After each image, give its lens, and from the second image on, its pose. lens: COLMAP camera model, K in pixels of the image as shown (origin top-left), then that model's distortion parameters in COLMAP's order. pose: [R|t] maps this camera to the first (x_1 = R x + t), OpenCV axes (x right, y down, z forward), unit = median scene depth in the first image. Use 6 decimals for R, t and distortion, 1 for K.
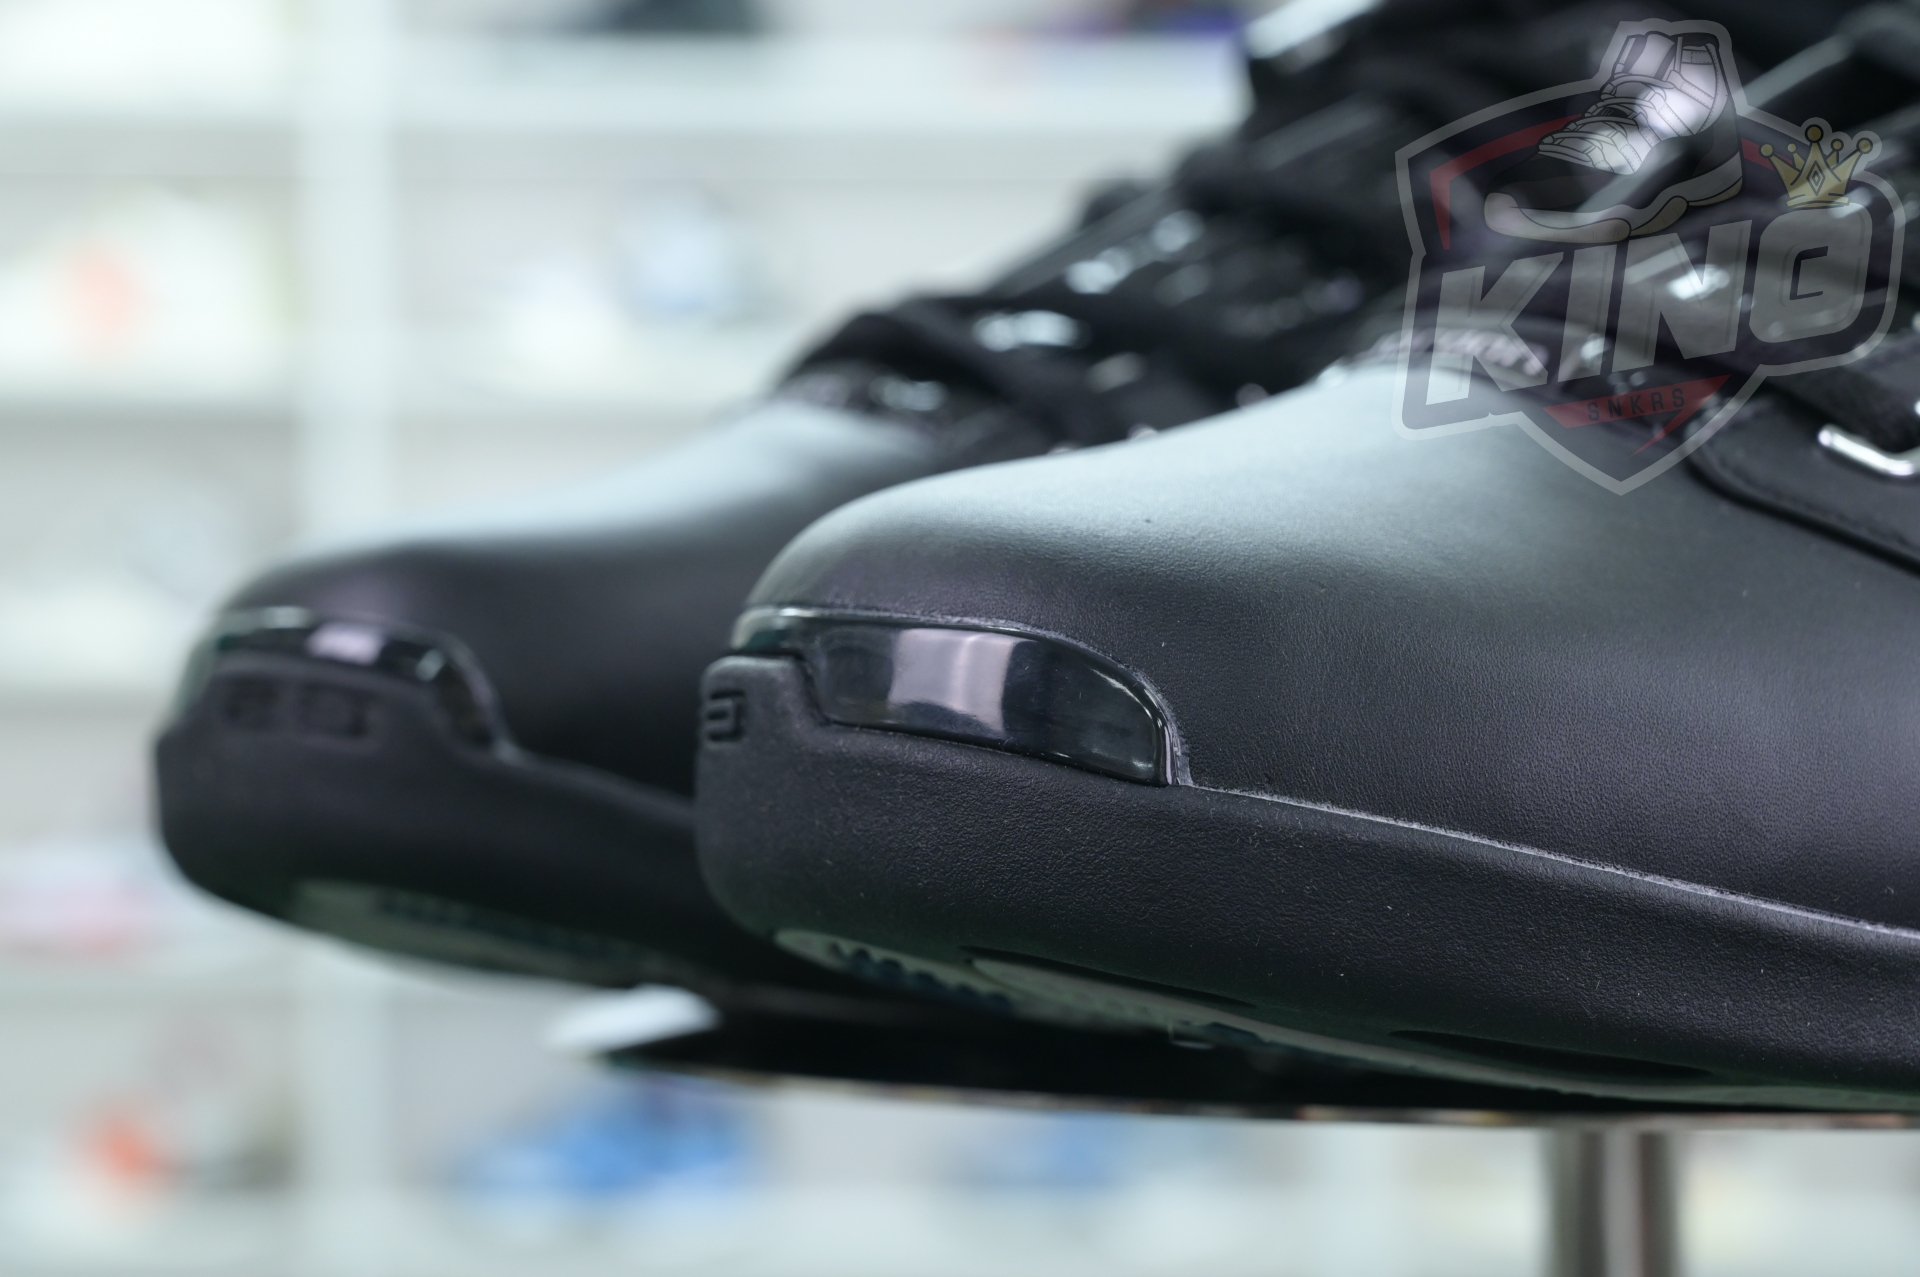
lens RADIAL K [[3752.0, 0, 964.6], [0, 3752.0, 641.5], [0, 0, 1]] dist [0.069074, 0.000000]
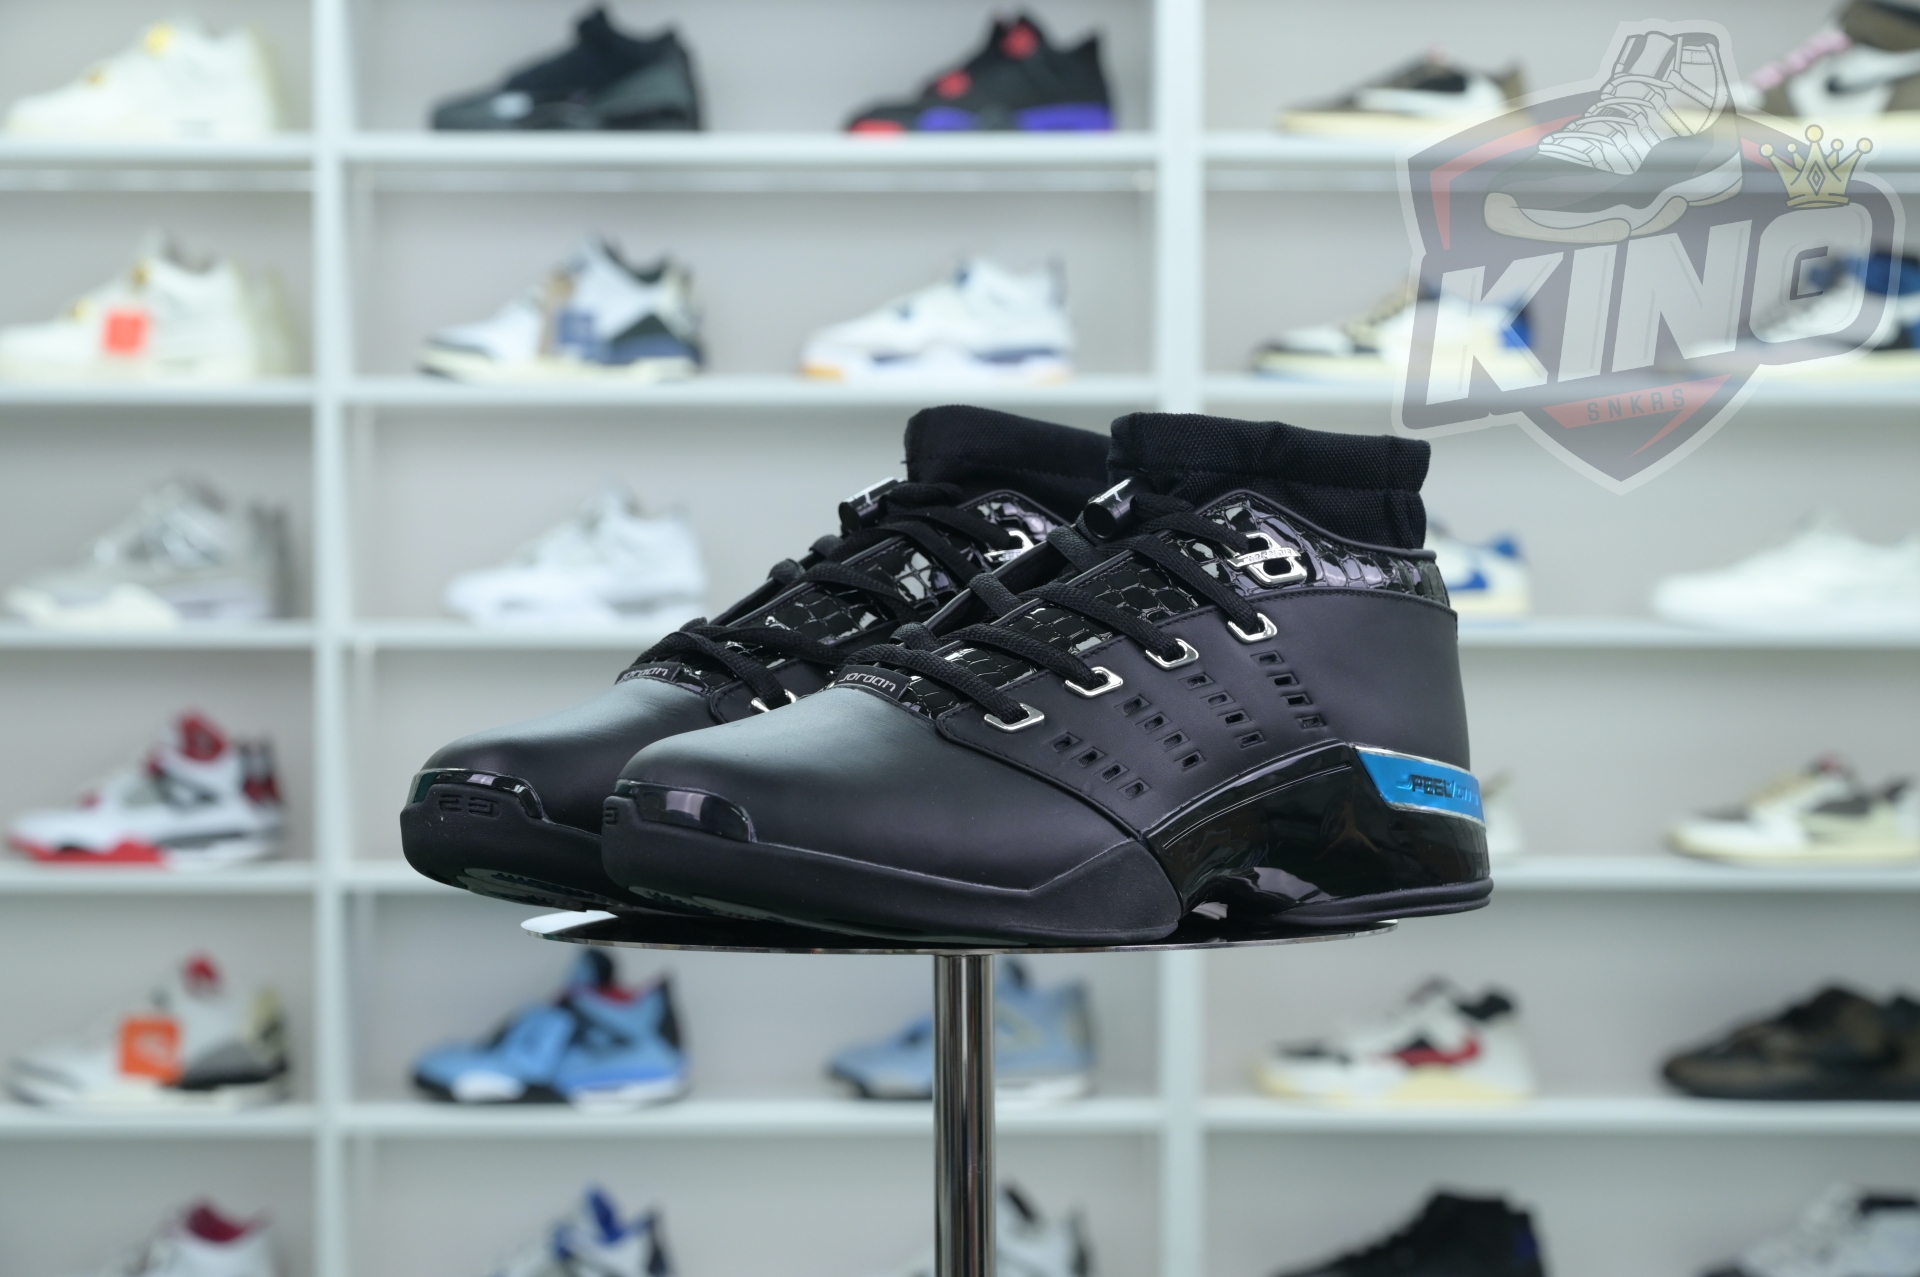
lens RADIAL K [[3752.0, 0, 958.3], [0, 3752.0, 648.8], [0, 0, 1]] dist [0.069074, 0.000000]
pose [[0.999899, -0.000082, 0.014234, 0.171945], [-0.000219, 0.999776, 0.021149, -0.177853], [-0.014233, -0.021150, 0.999675, -2.014783]]
